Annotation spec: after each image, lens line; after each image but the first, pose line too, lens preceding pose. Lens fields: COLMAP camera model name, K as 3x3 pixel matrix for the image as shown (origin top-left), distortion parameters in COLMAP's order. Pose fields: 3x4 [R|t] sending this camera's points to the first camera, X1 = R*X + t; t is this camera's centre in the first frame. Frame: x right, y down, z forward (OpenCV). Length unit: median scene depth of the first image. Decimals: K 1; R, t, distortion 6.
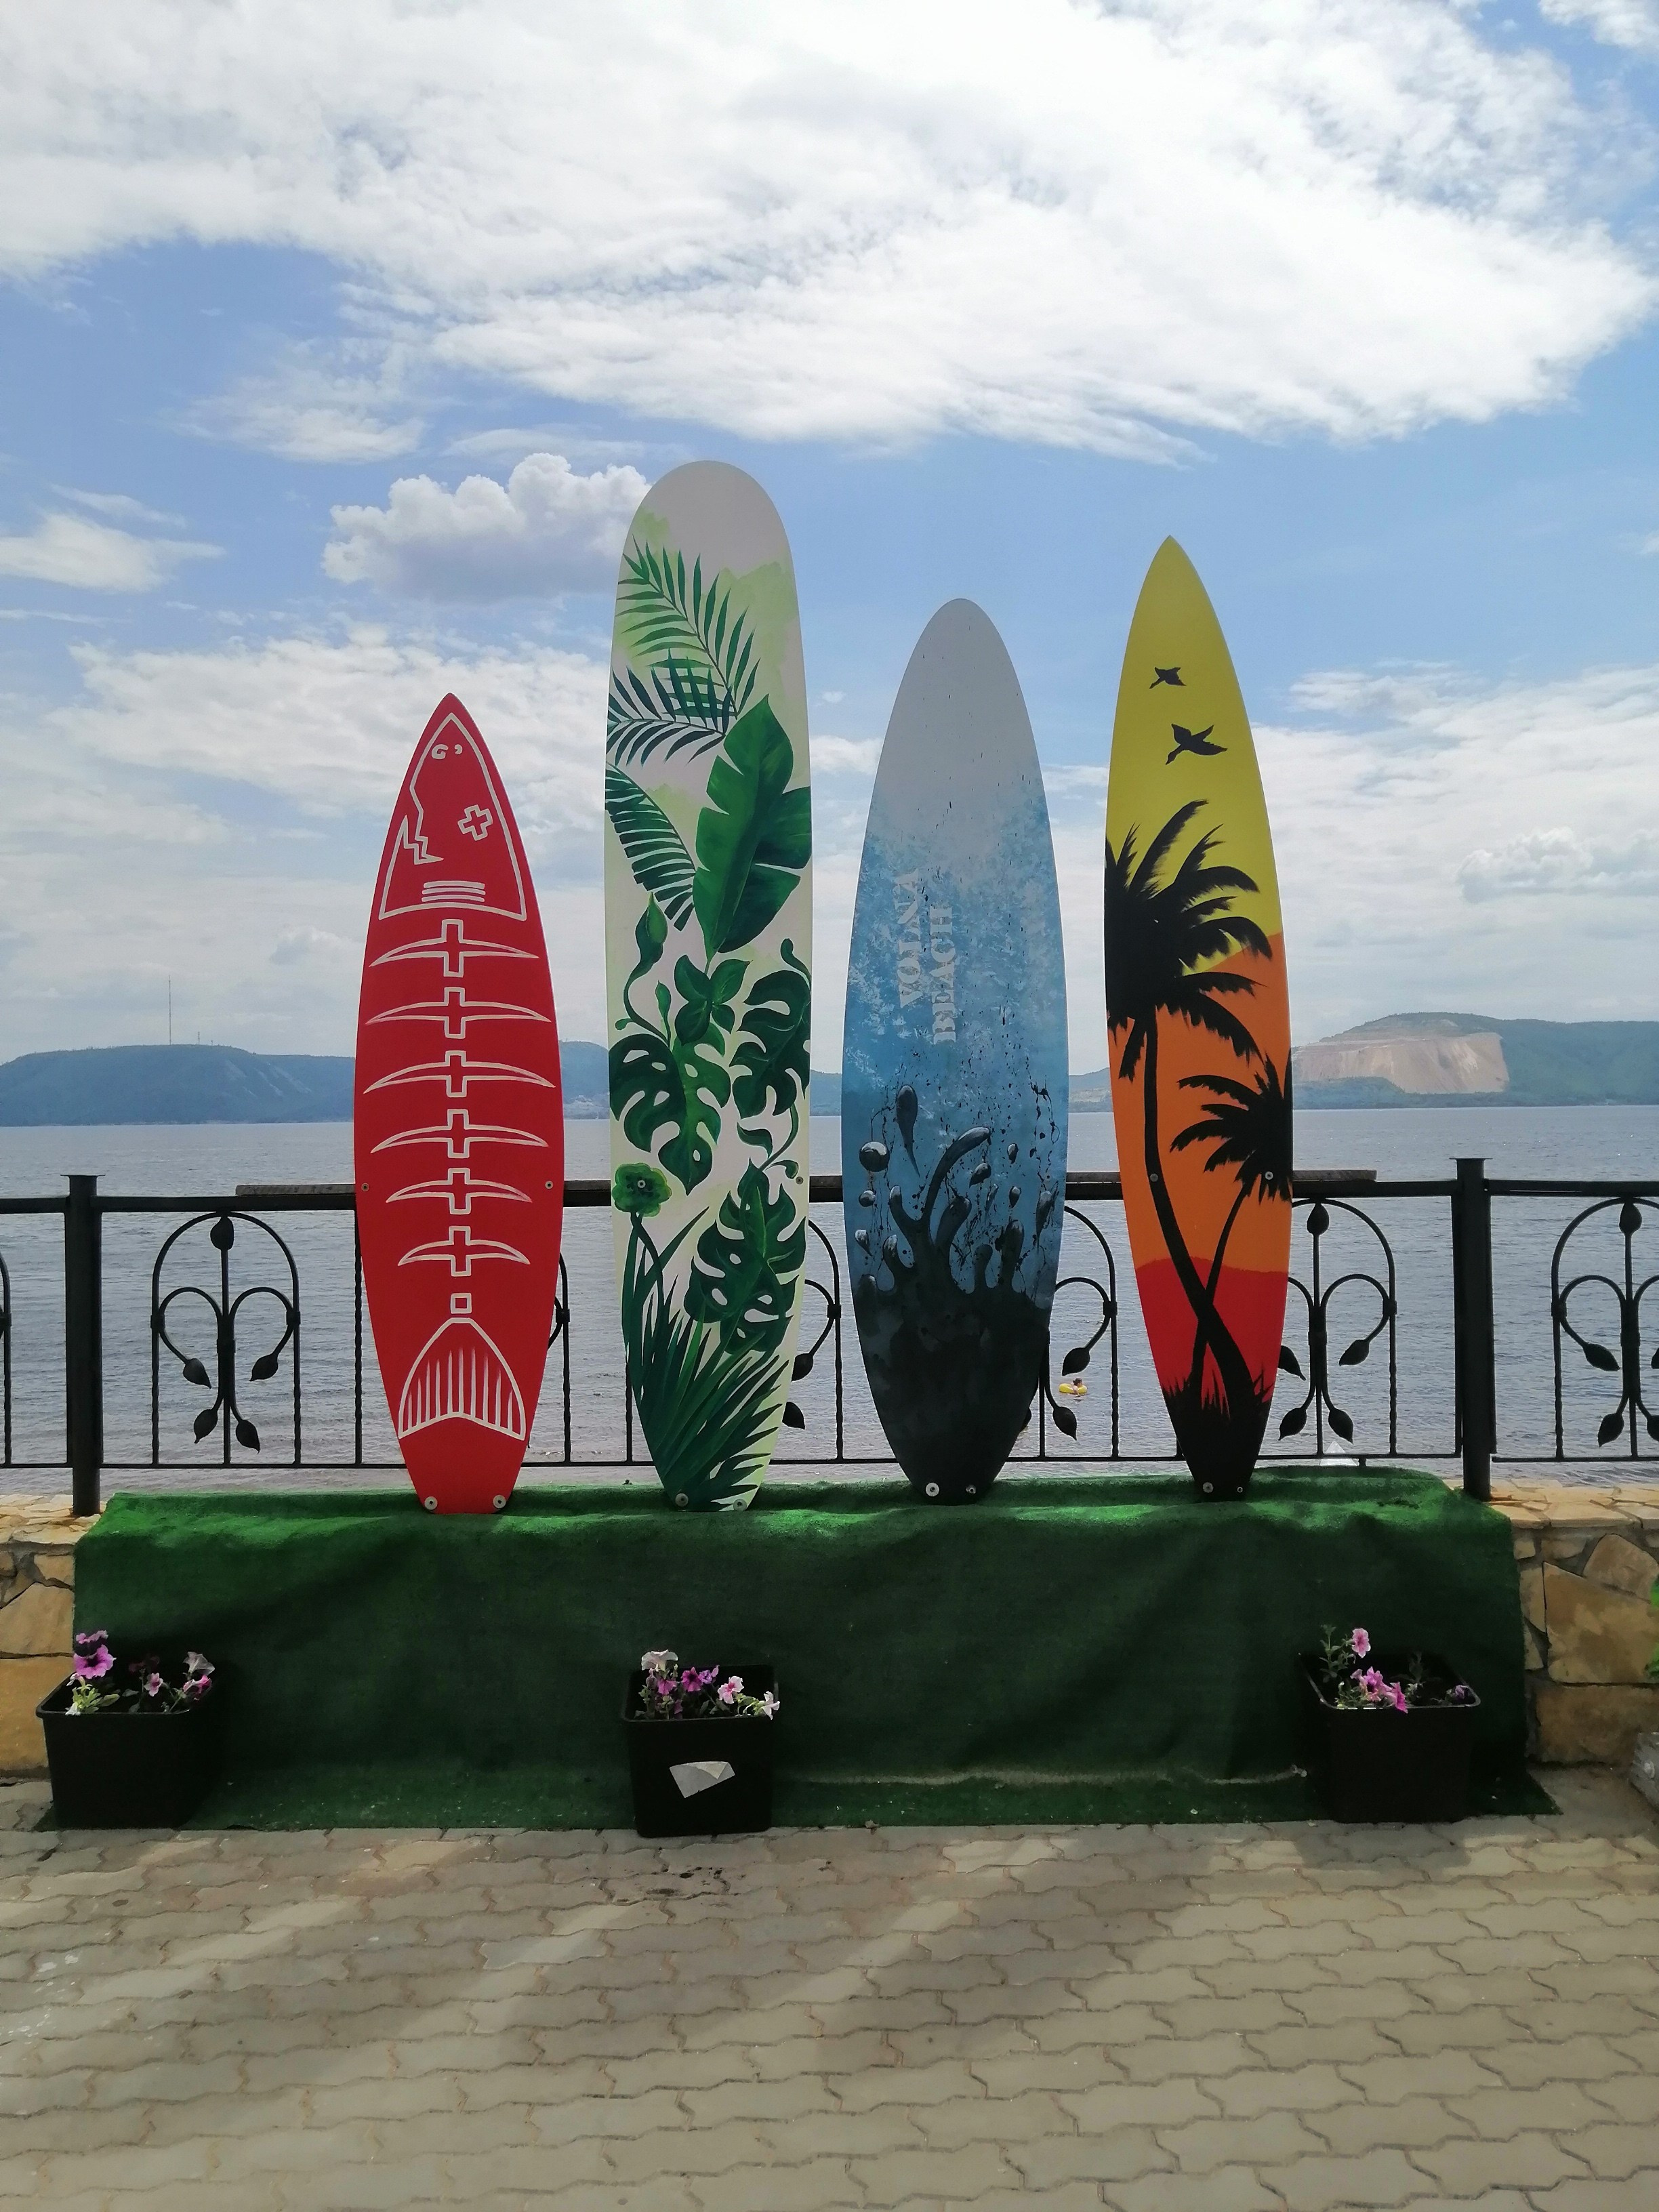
lens RADIAL K [[1701.3, 0, 875.5], [0, 1701.3, 1116.3], [0, 0, 1]] dist [0.030596, -0.051563]
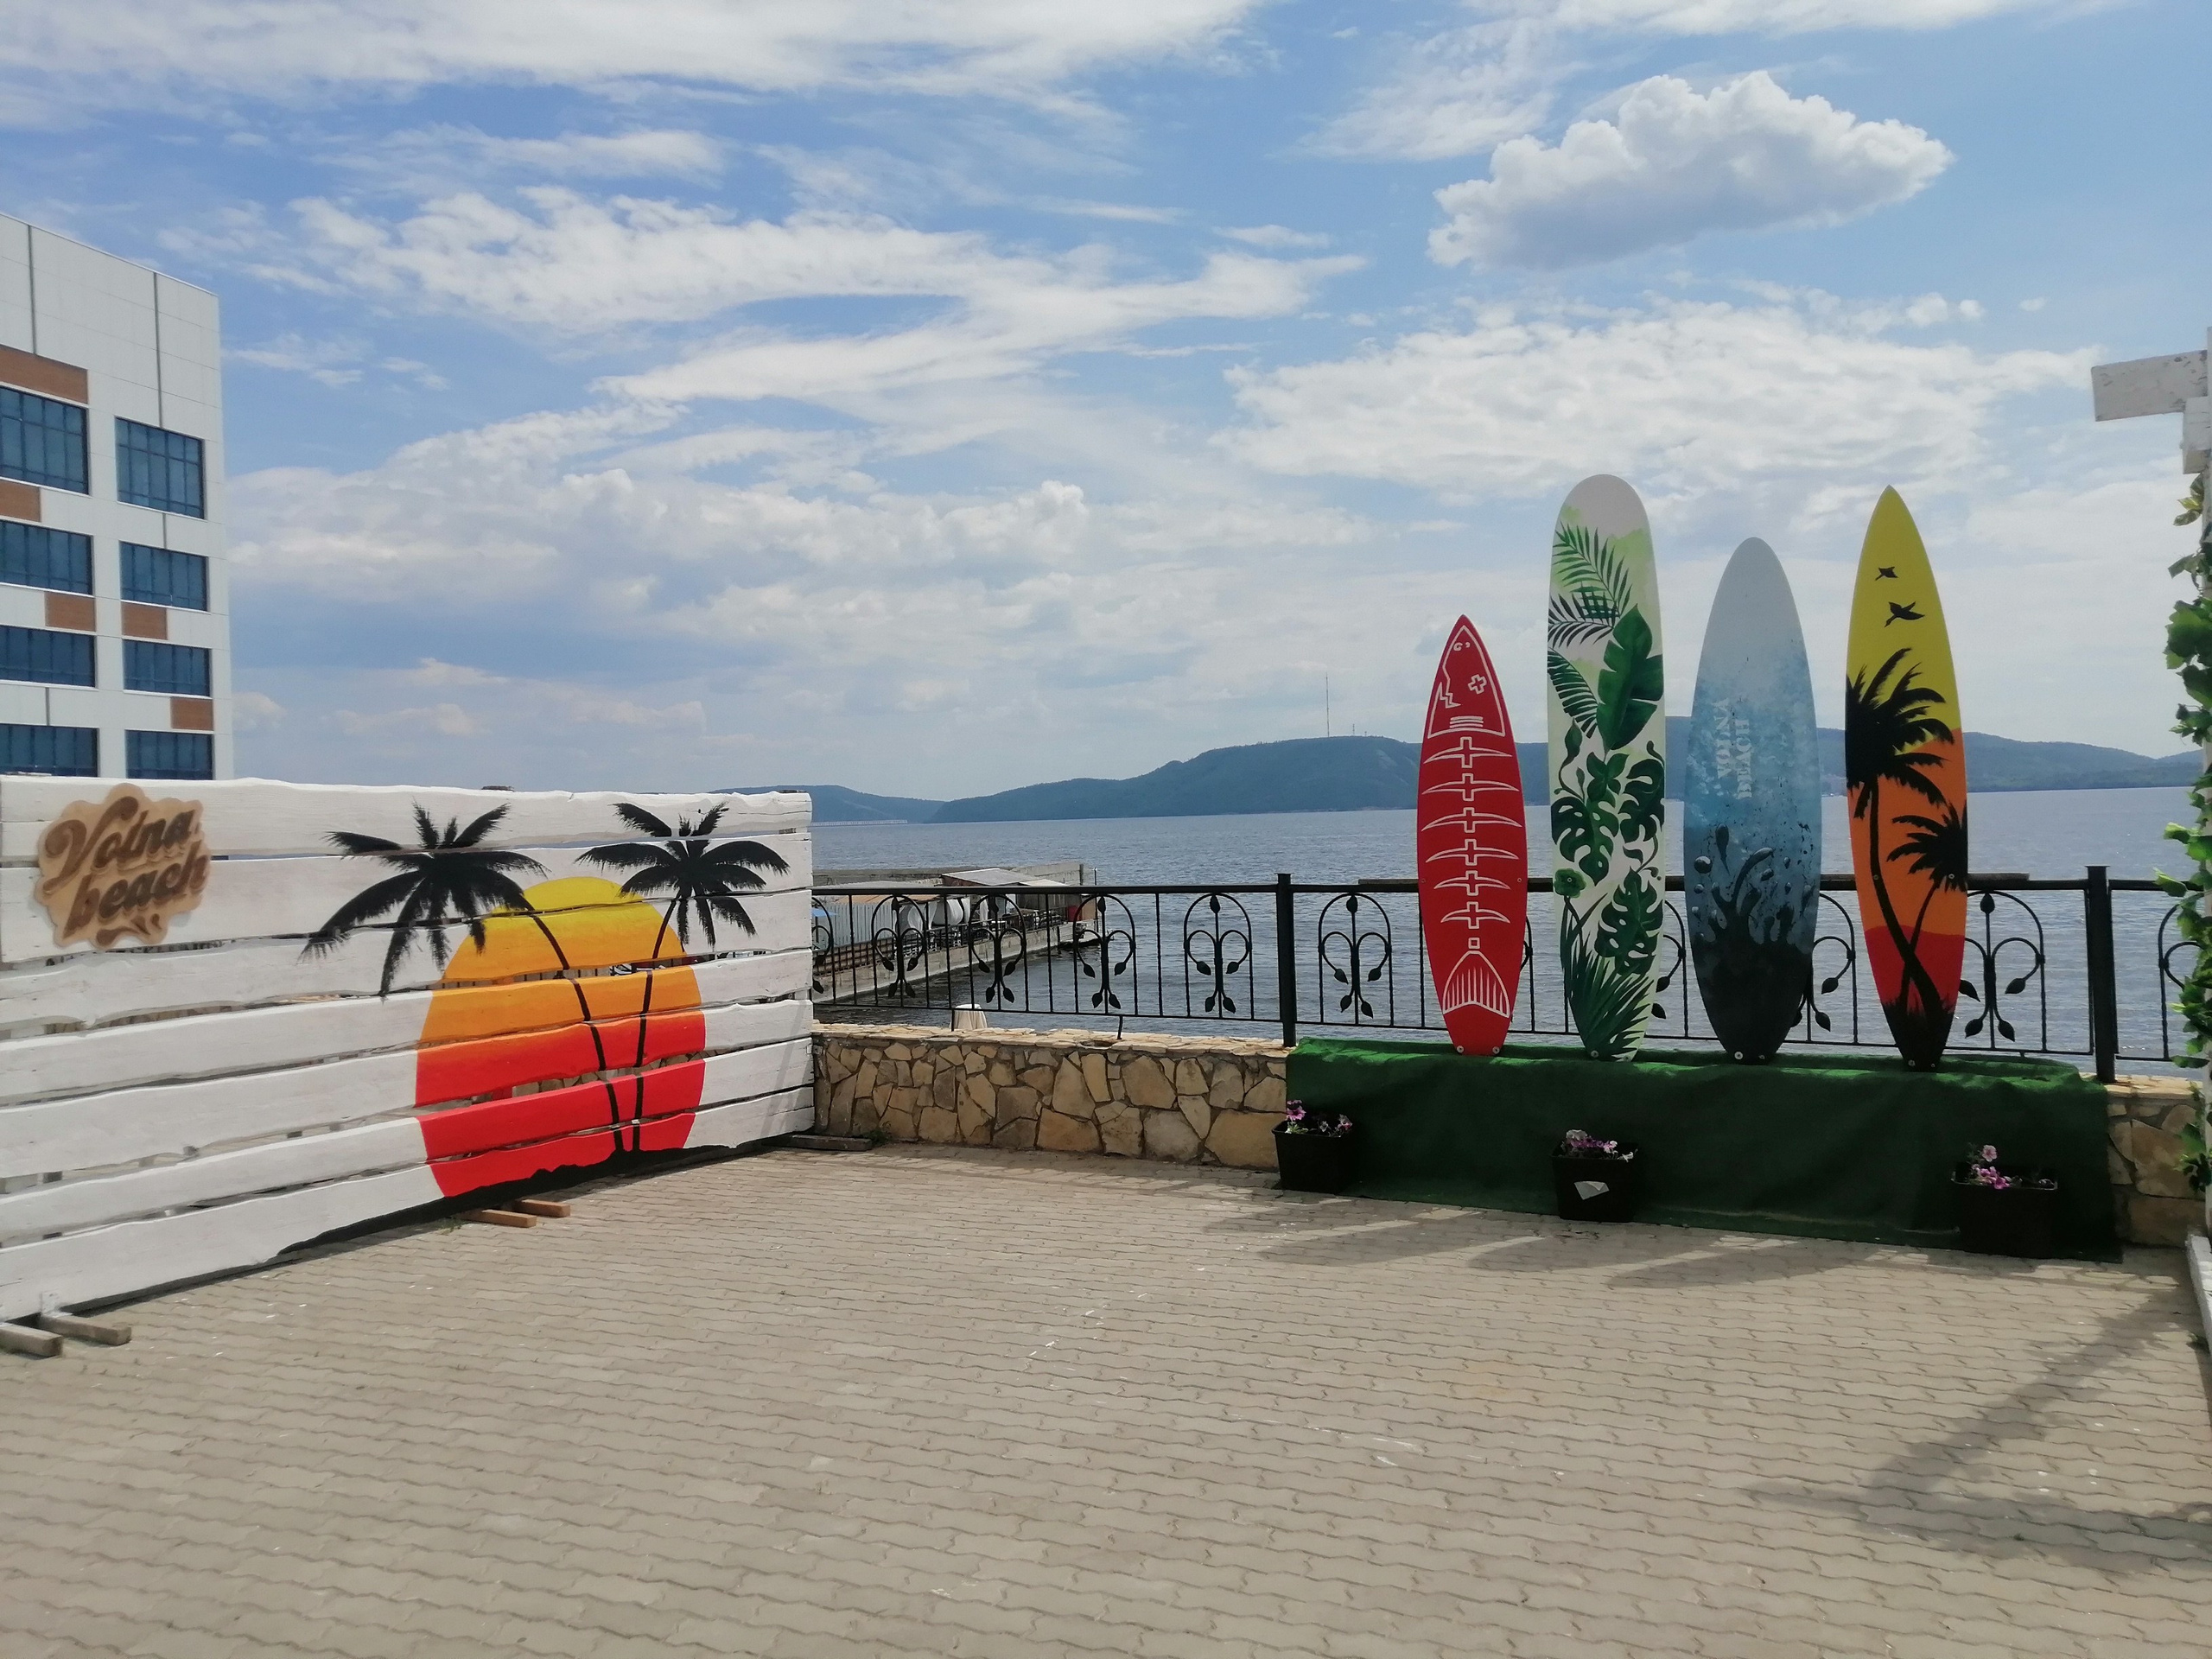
lens RADIAL K [[1701.3, 0, 1106.0], [0, 1701.3, 829.5], [0, 0, 1]] dist [0.030596, -0.051563]
pose [[0.869330, -0.010055, -0.494130, 0.330947], [0.018225, 0.999765, 0.011719, -0.043982], [0.493896, -0.019193, 0.869309, -0.818377]]
